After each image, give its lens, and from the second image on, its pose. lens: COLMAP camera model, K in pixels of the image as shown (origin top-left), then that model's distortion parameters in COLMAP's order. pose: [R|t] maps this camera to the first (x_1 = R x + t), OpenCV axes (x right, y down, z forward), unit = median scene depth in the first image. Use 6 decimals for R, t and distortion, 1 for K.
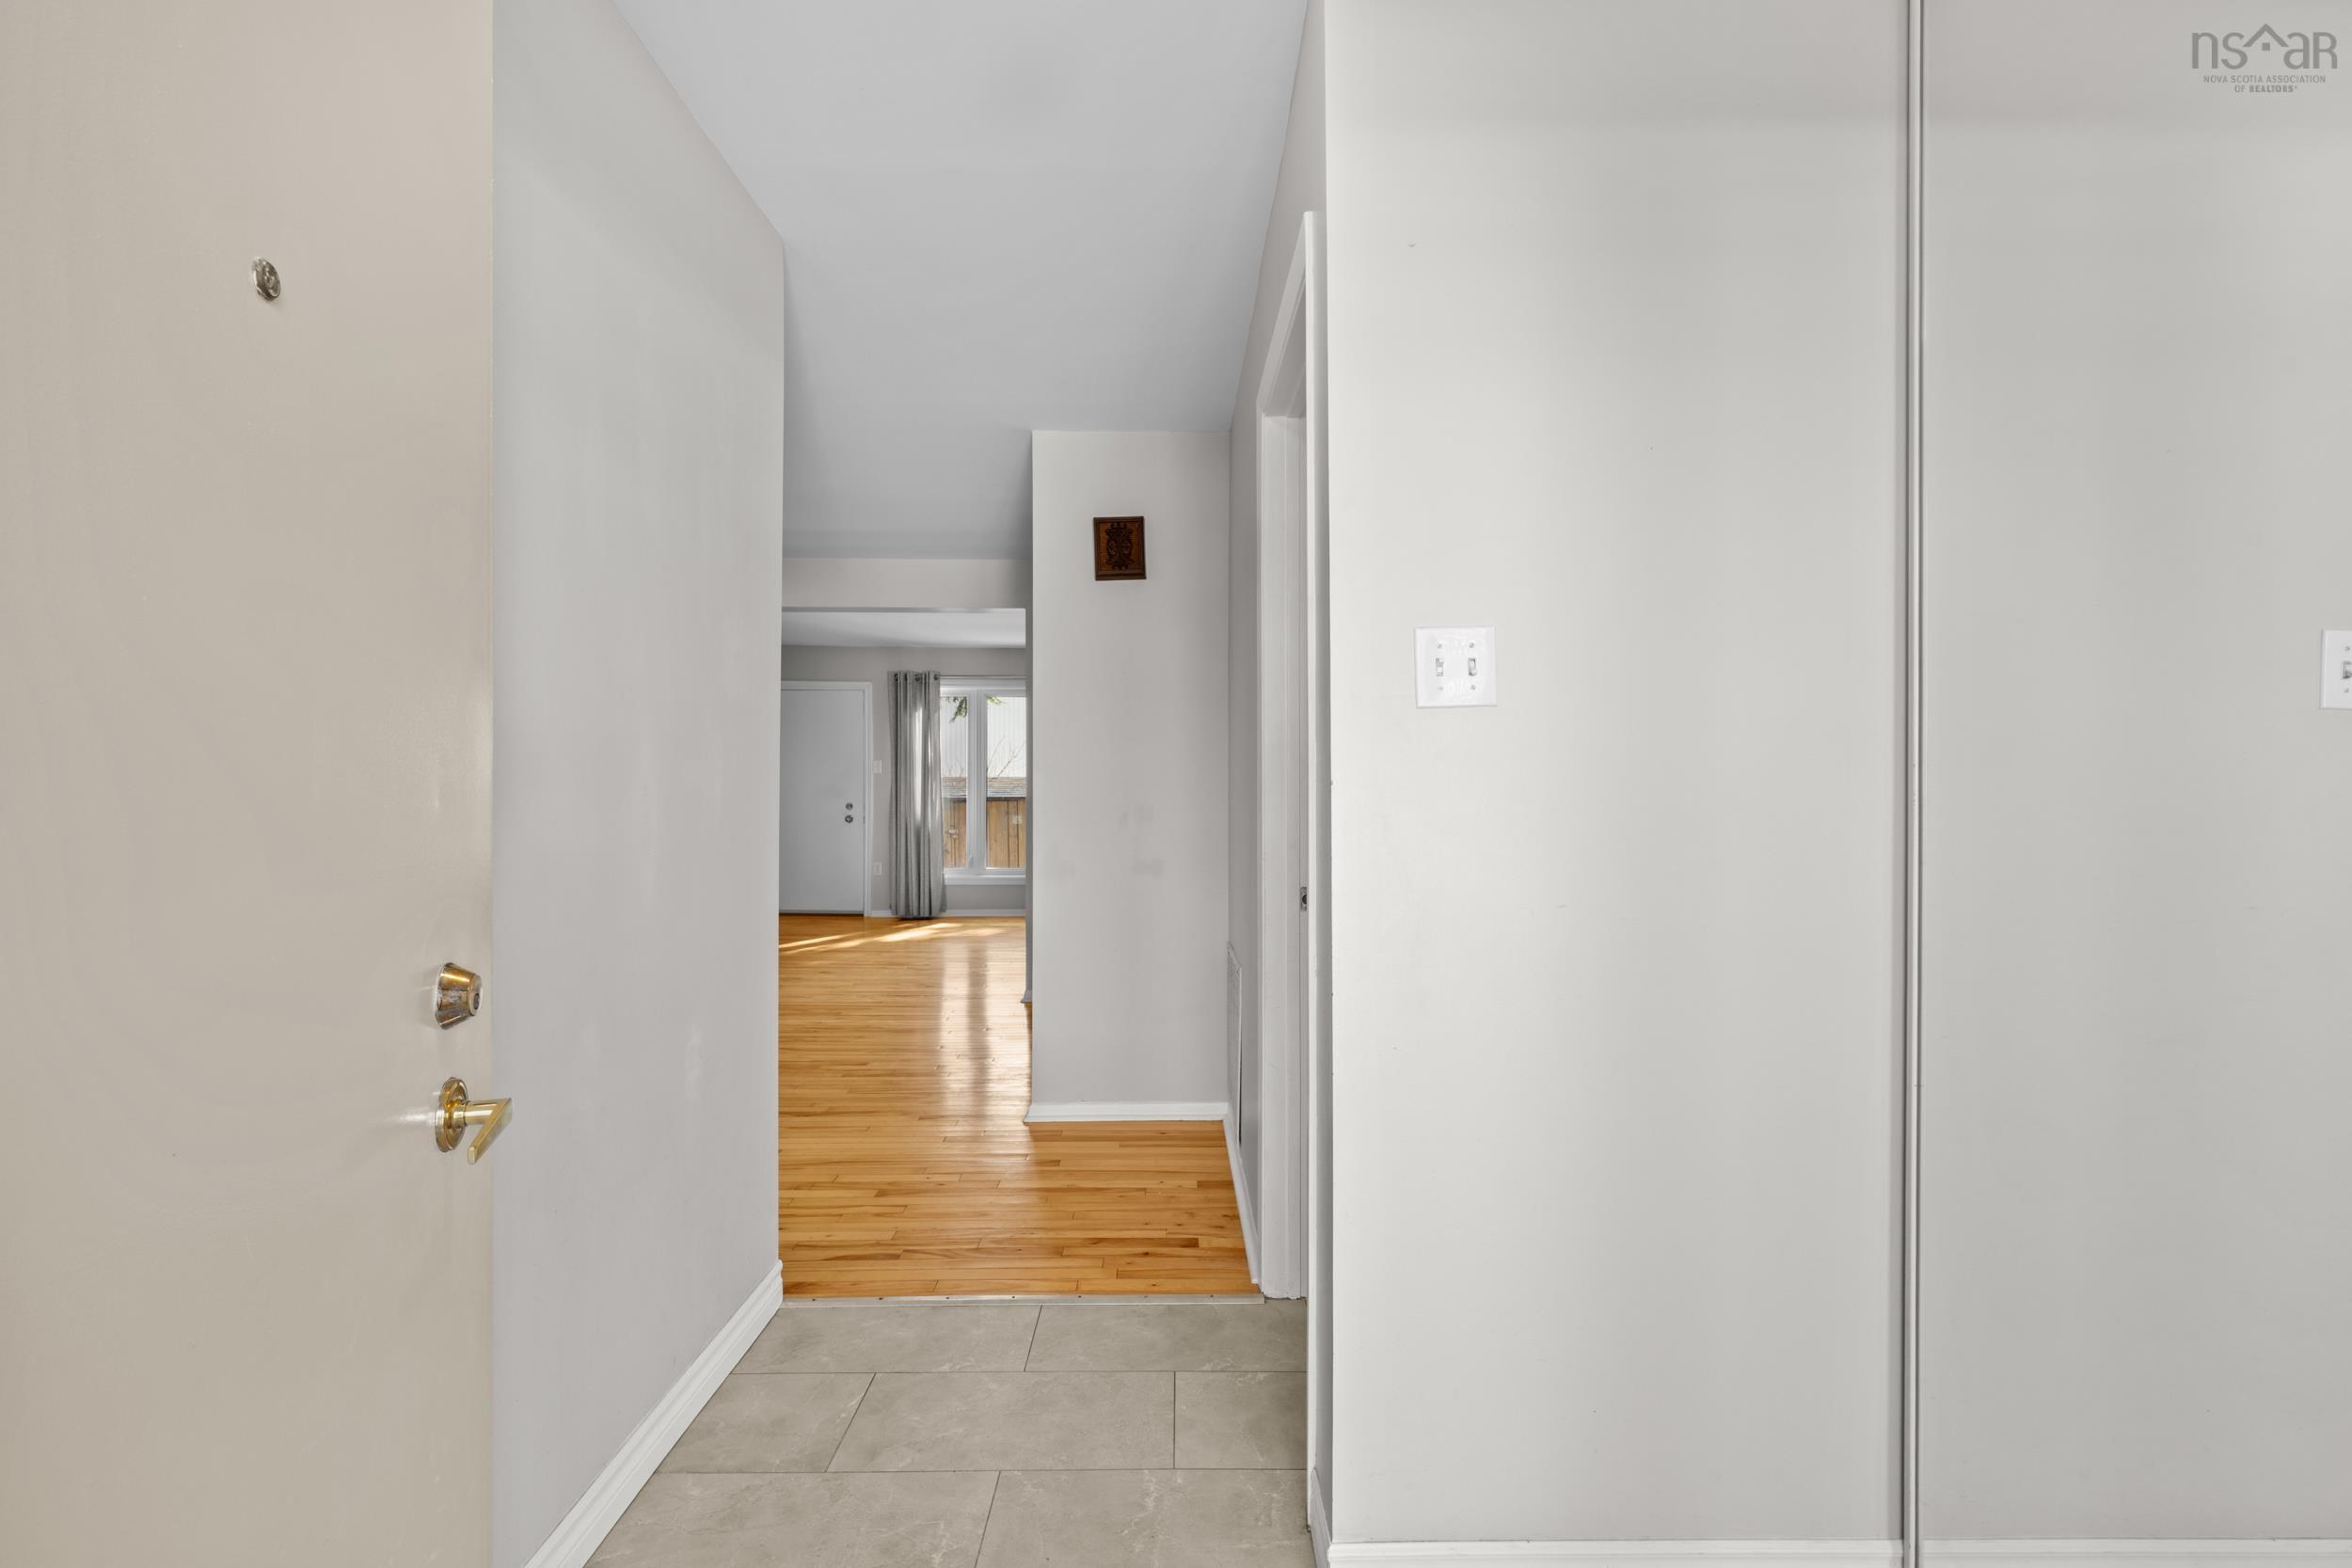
lens RADIAL K [[1057.6, 0, 1172.5], [0, 1057.6, 788.5], [0, 0, 1]] dist [-0.000149, -0.000323]
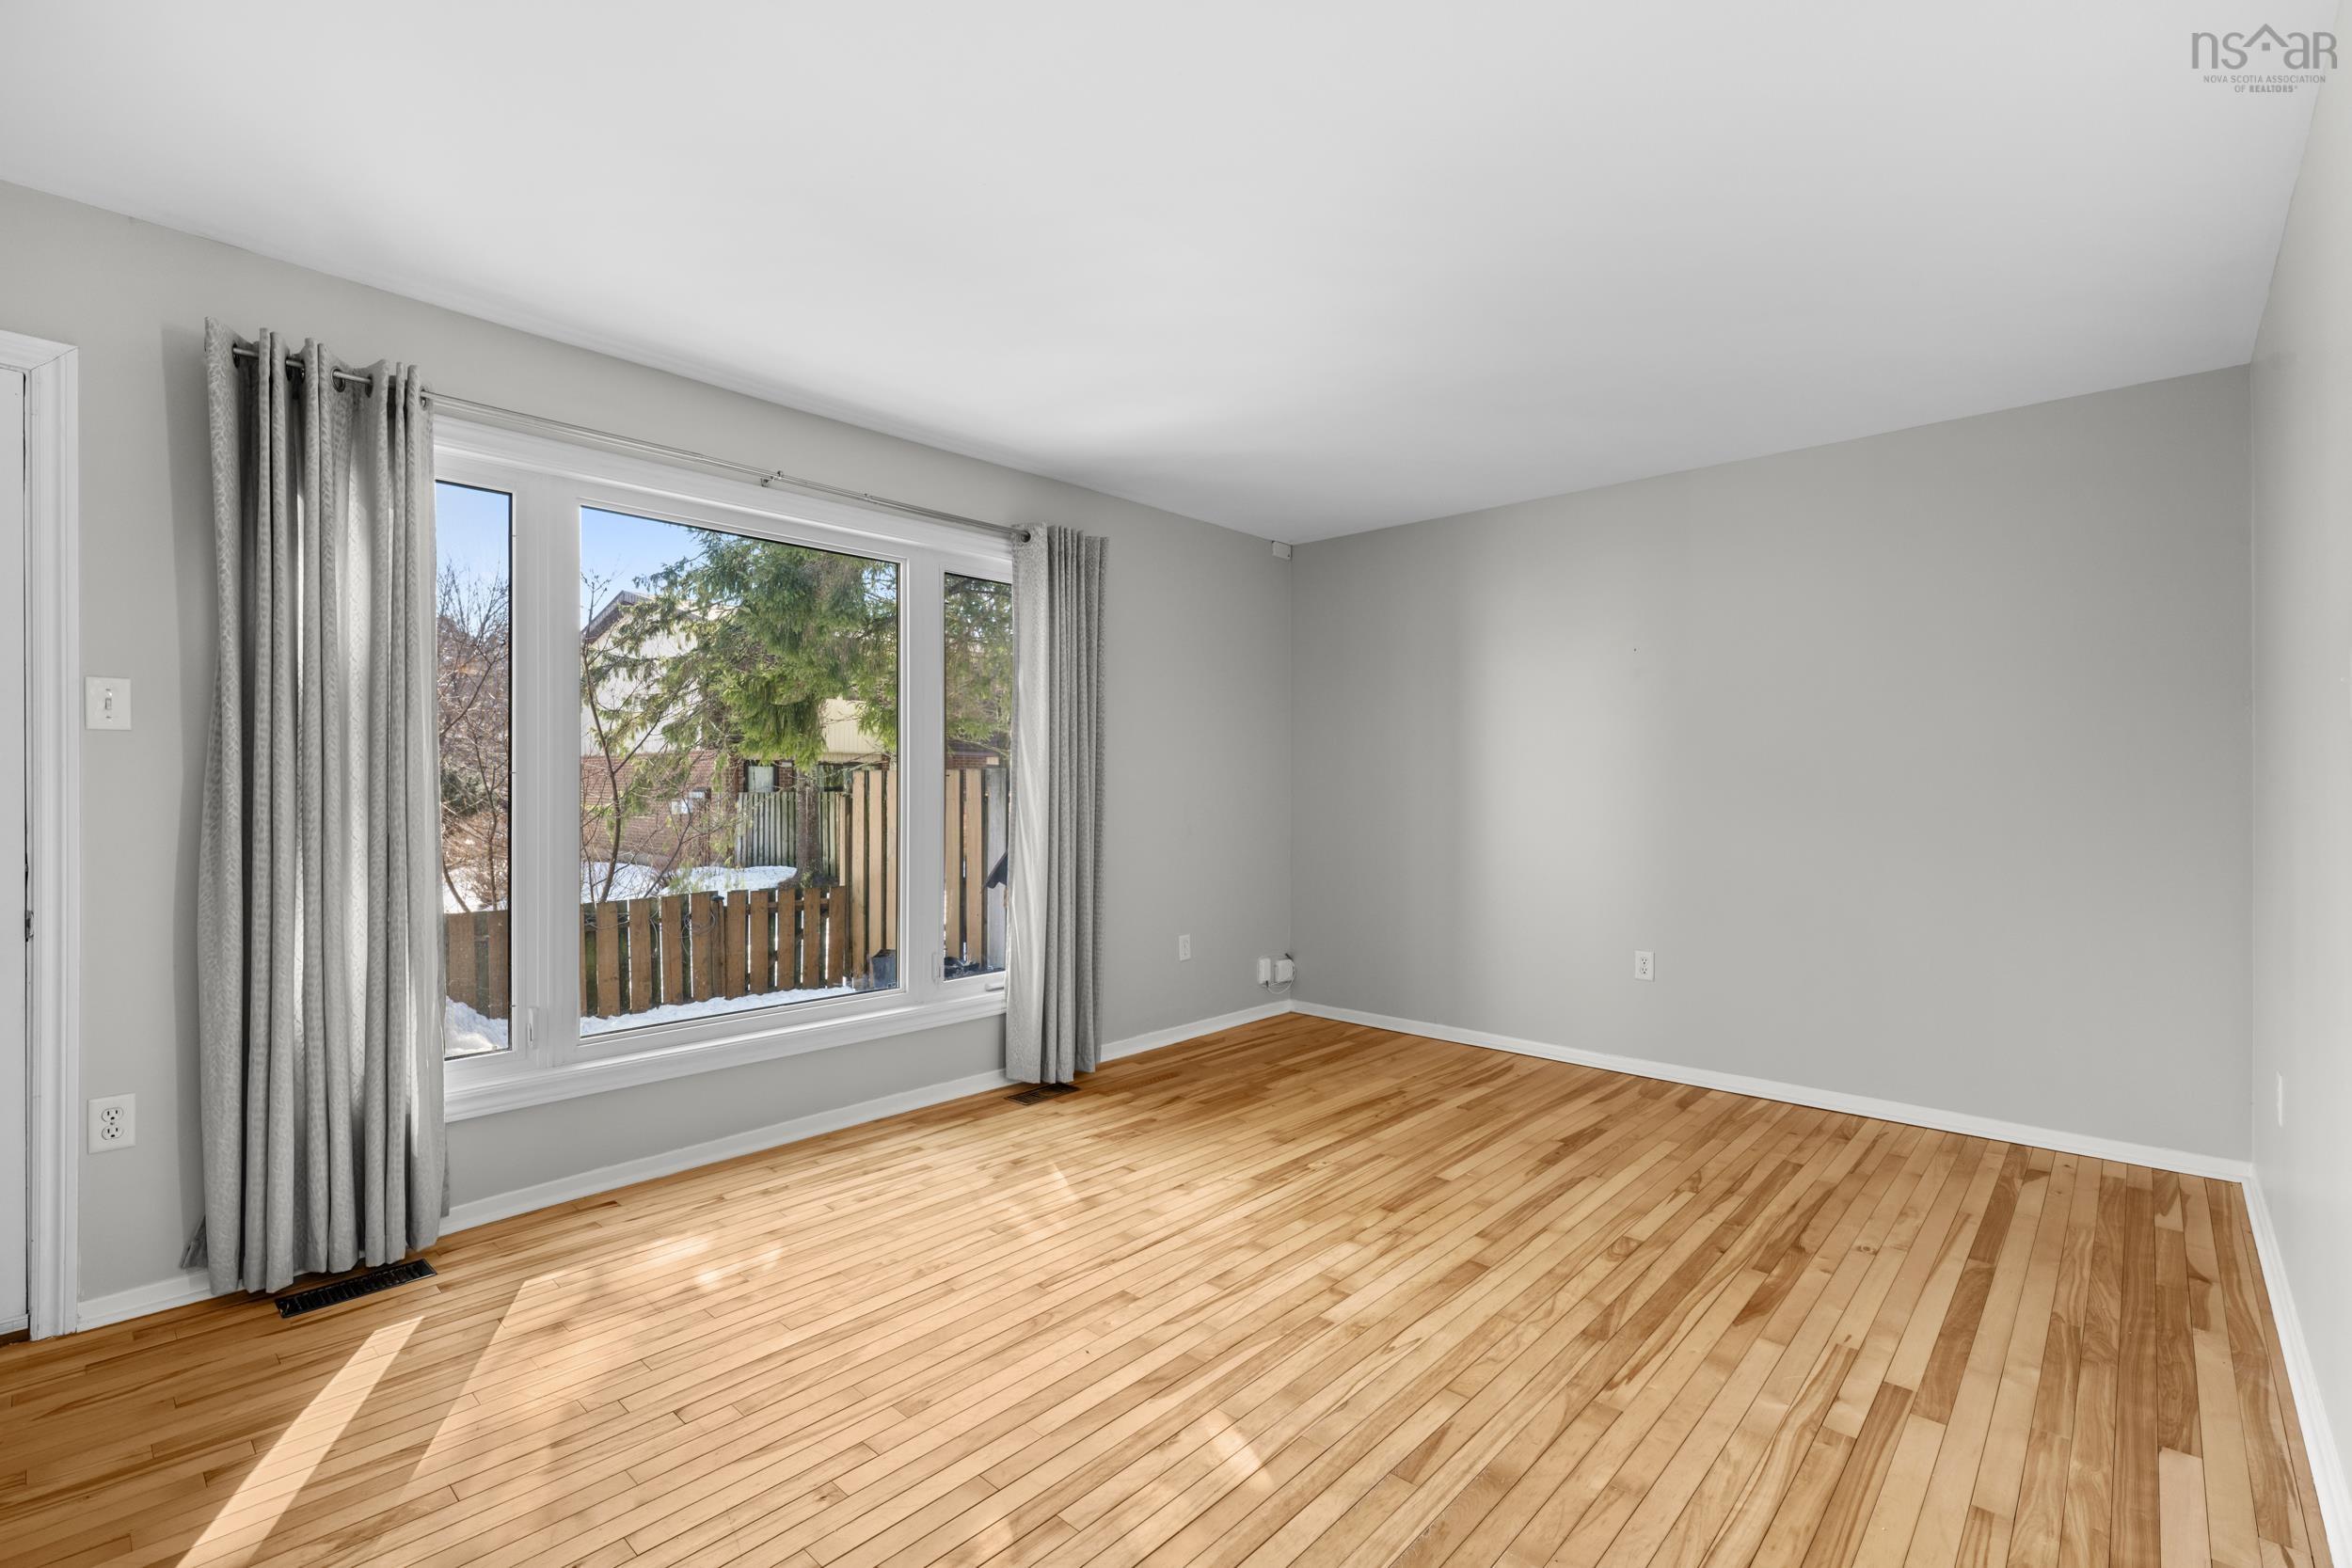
lens RADIAL K [[1050.2, 0, 1178.7], [0, 1050.2, 793.4], [0, 0, 1]] dist [0.001322, -0.000265]
pose [[0.677903, -0.003316, 0.735144, -0.292778], [0.000678, 0.999992, 0.003886, -0.000490], [-0.735151, -0.002136, 0.677900, 0.660142]]
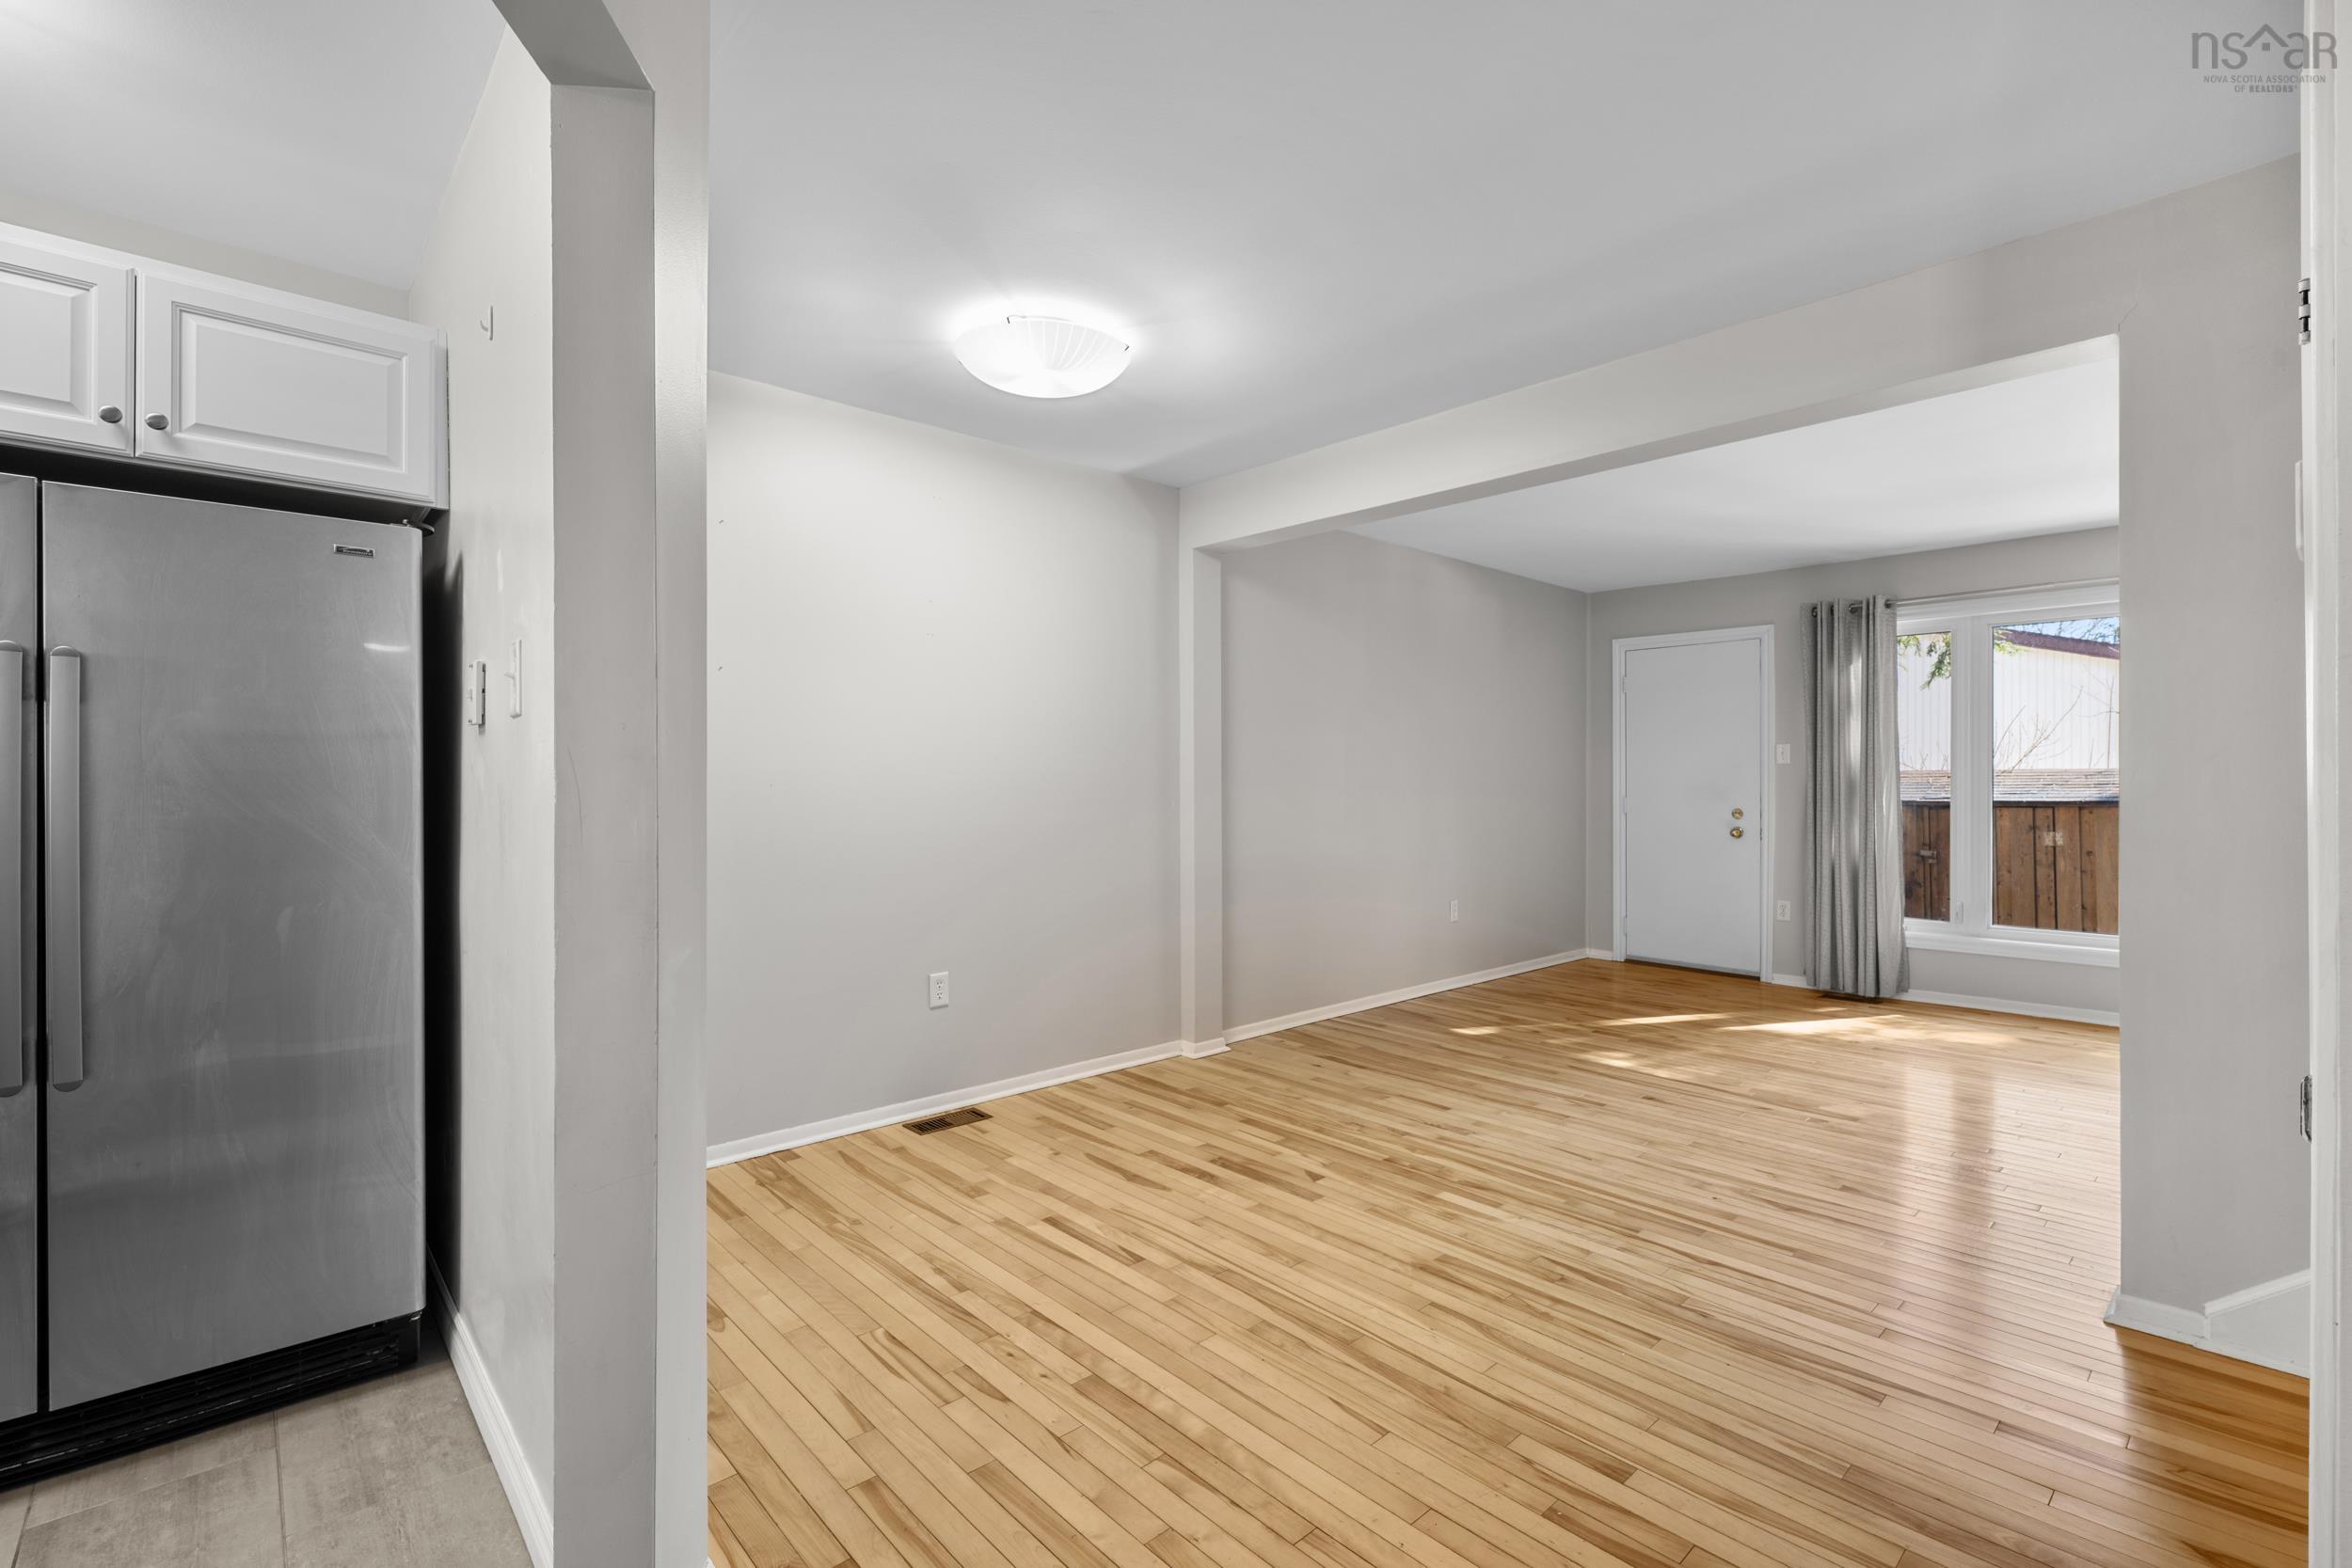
lens RADIAL K [[1039.7, 0, 1181.8], [0, 1039.7, 783.9], [0, 0, 1]] dist [0.001227, -0.000966]
pose [[0.673887, -0.001652, -0.738832, -0.055106], [-0.002563, 0.999986, -0.004574, 0.001999], [0.738830, 0.004976, 0.673874, 0.295384]]
